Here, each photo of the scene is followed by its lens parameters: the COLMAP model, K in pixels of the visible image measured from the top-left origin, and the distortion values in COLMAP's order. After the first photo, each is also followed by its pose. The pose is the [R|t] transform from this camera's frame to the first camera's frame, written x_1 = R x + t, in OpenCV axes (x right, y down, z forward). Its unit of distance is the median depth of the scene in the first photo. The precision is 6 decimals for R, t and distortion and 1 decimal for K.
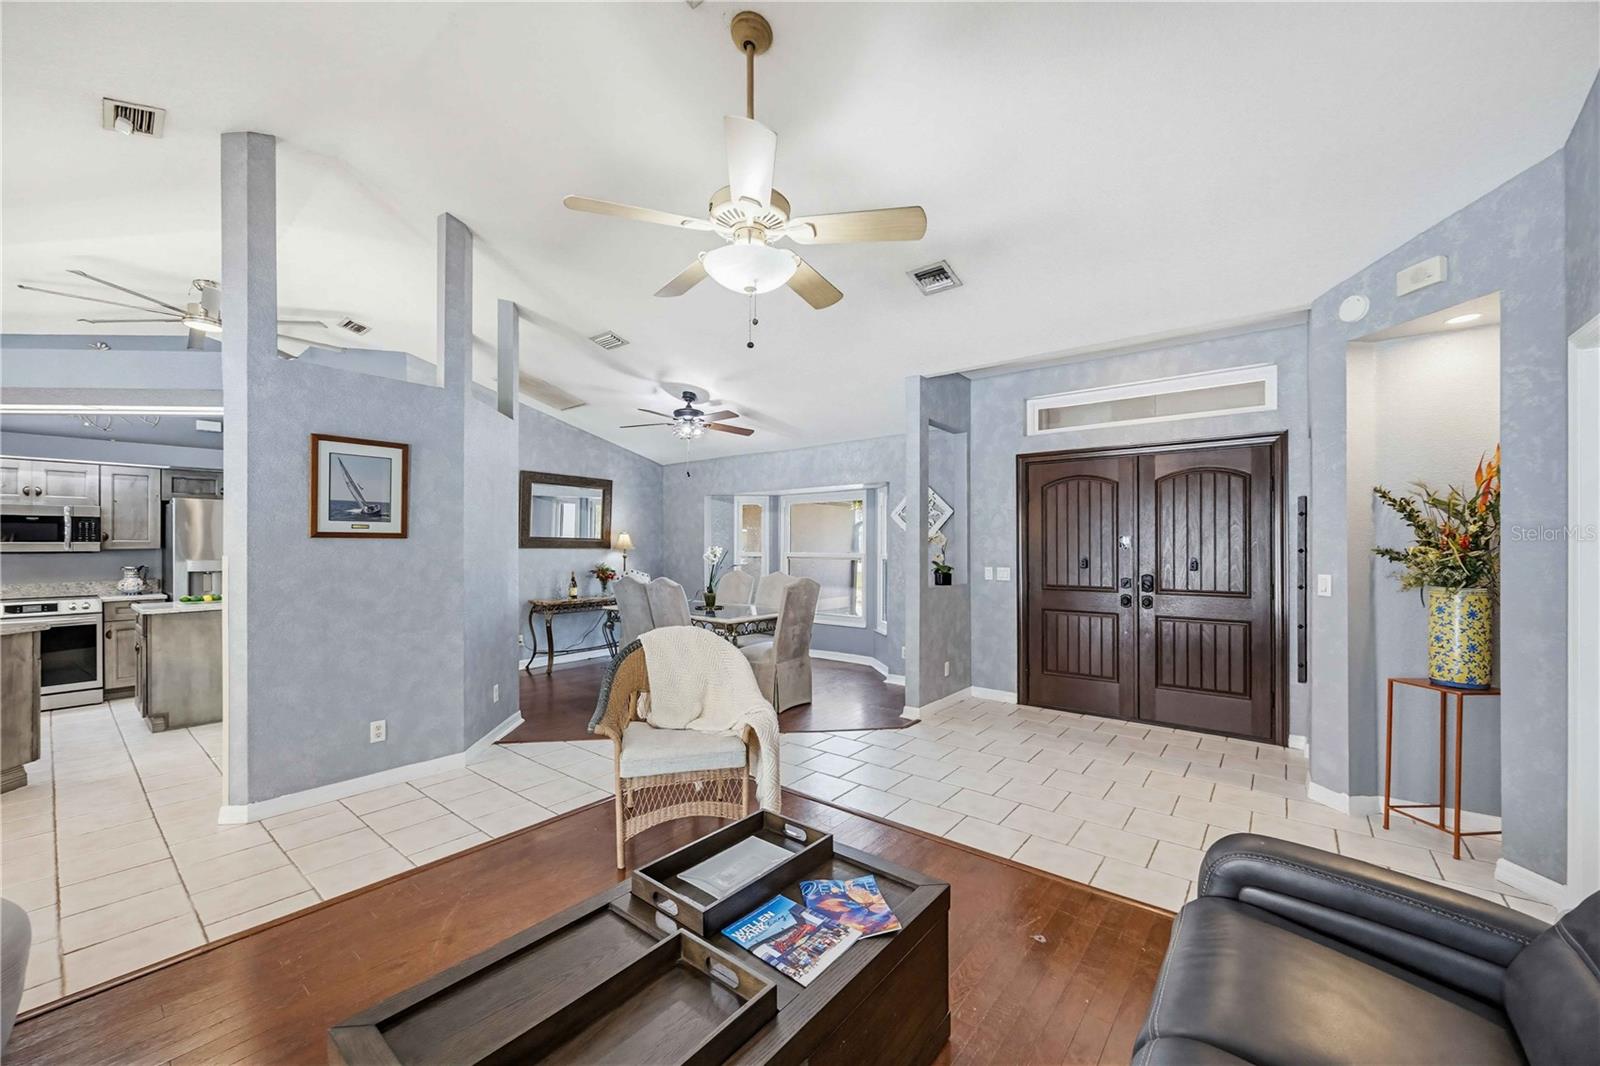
lens RADIAL K [[614.7, 0, 806.9], [0, 614.7, 558.3], [0, 0, 1]] dist [-0.000916, -0.000107]
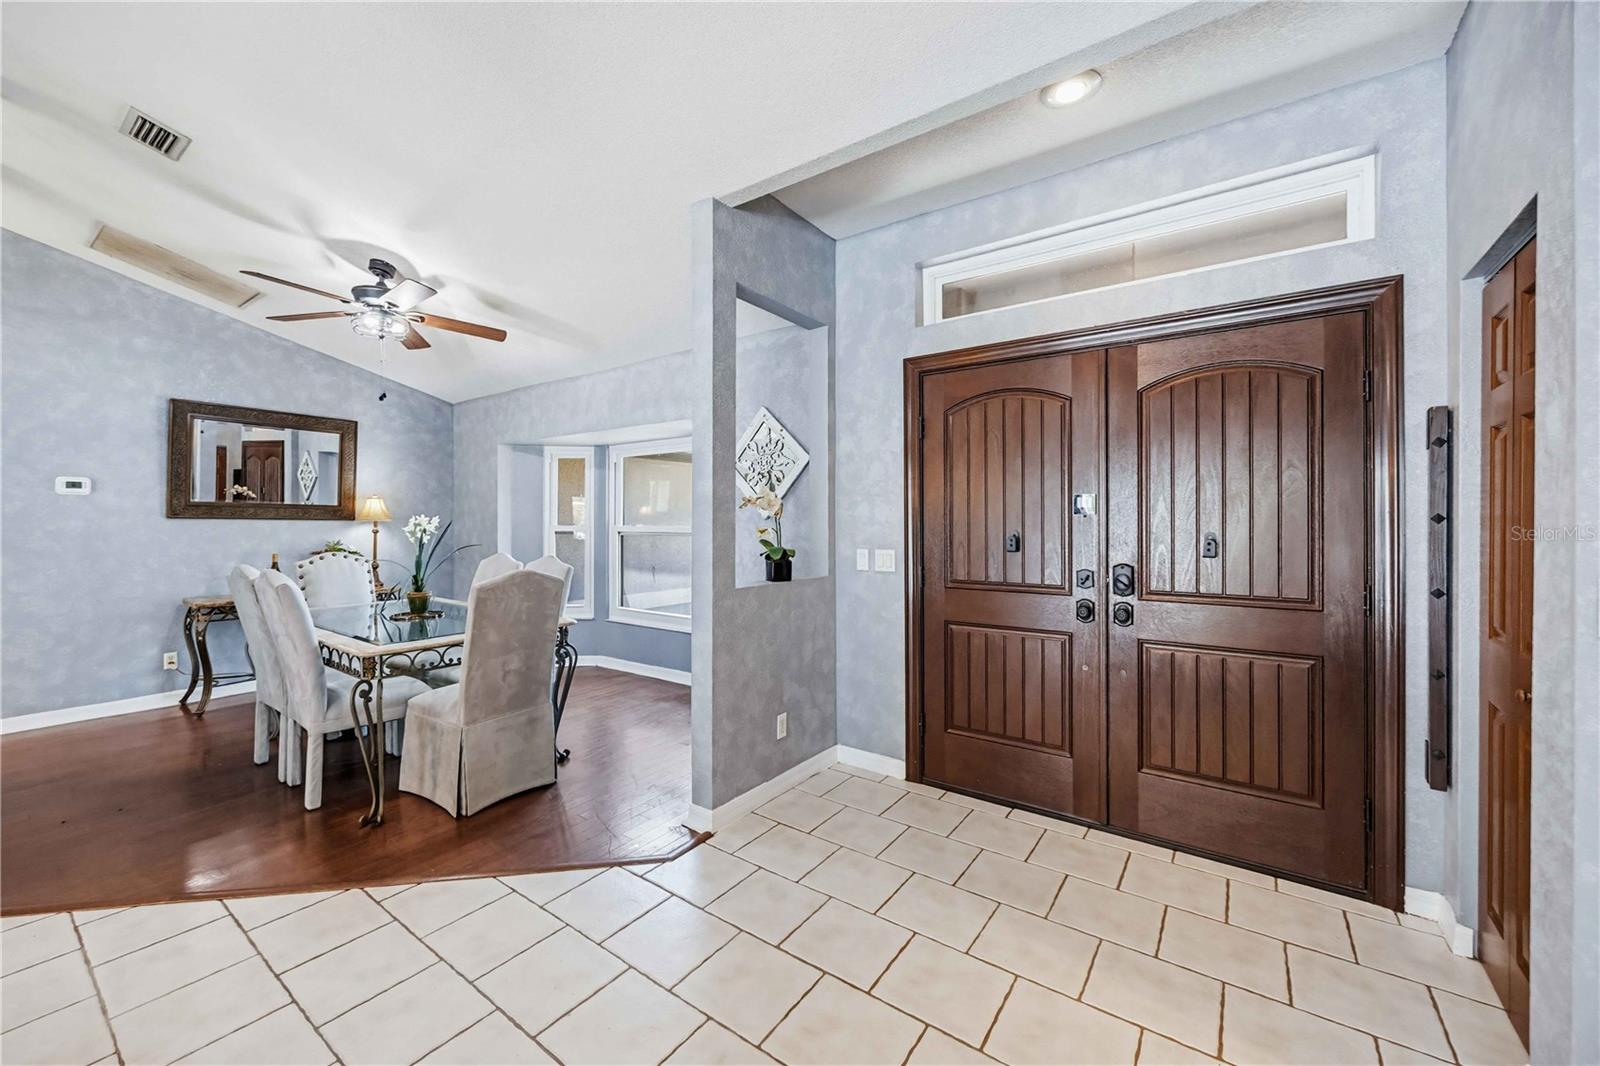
lens RADIAL K [[616.6, 0, 800.0], [0, 616.6, 533.0], [0, 0, 1]] dist [0.004177, 0.000216]
pose [[0.999078, -0.000670, 0.042934, 0.224406], [0.000676, 1.000000, -0.000113, -0.001107], [-0.042934, 0.000142, 0.999078, 0.428734]]
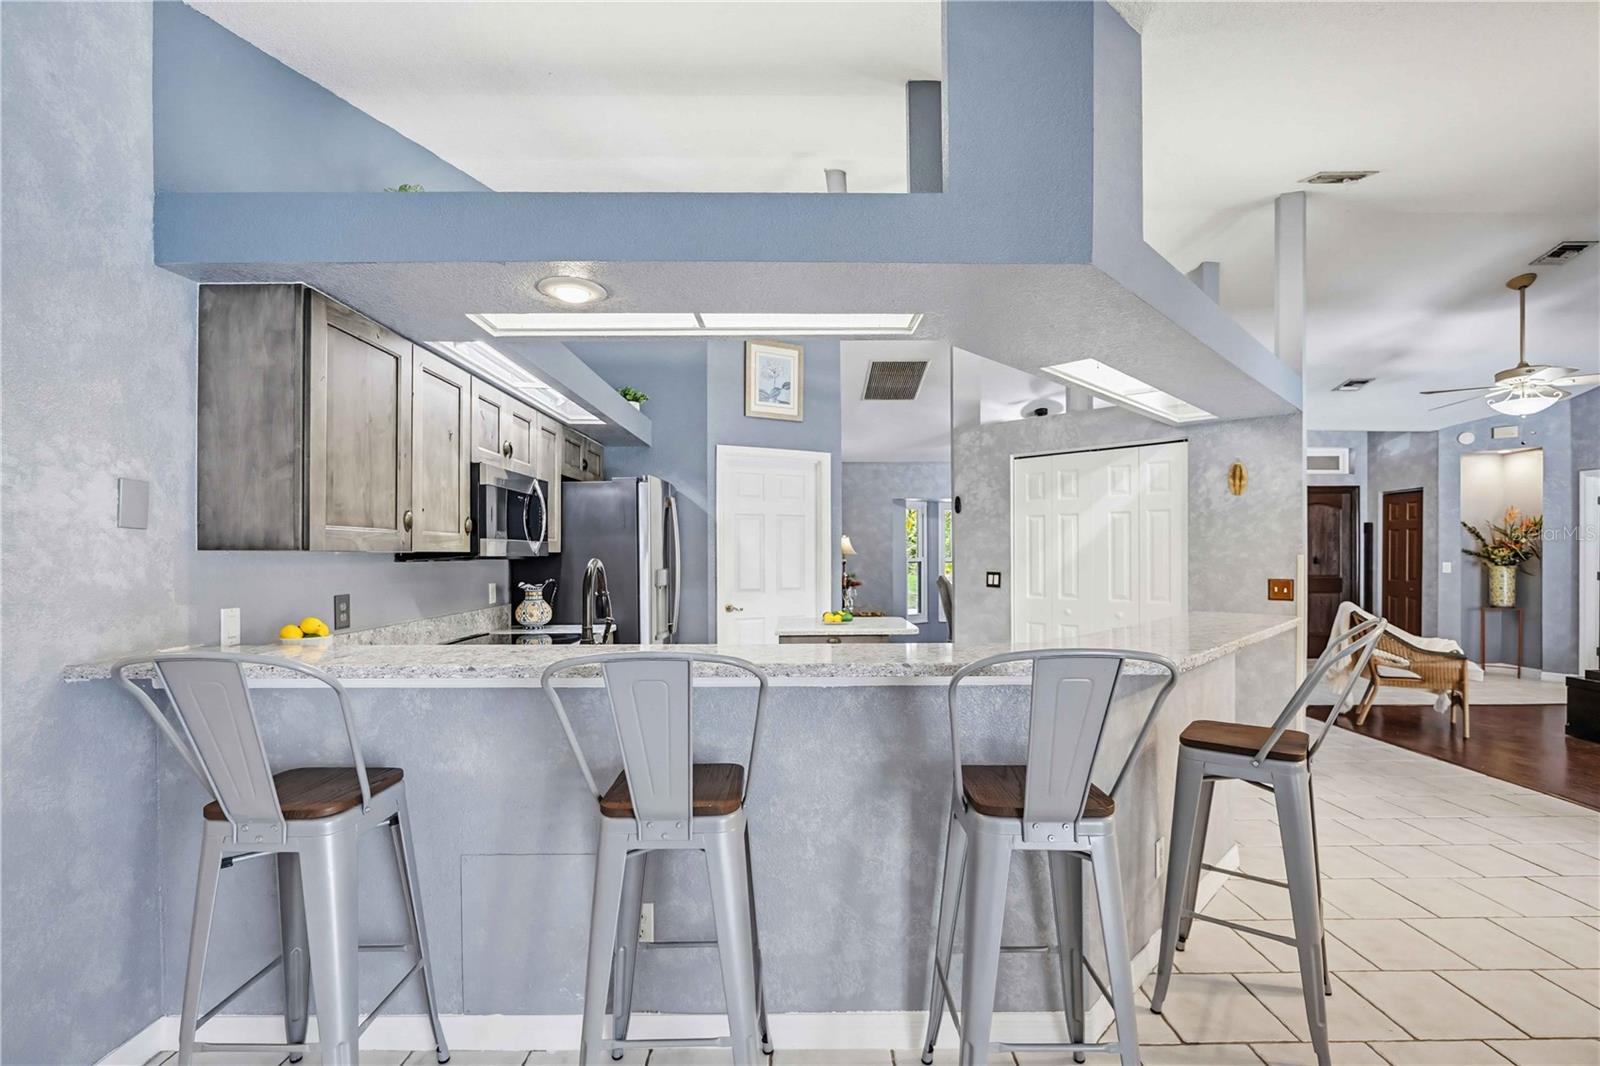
lens RADIAL K [[738.9, 0, 801.9], [0, 738.9, 558.7], [0, 0, 1]] dist [0.000443, 0.000086]
pose [[0.778670, -0.011748, 0.627324, -1.557674], [0.017319, 0.999846, -0.002773, -0.010742], [-0.627195, 0.013024, 0.778753, 0.272954]]
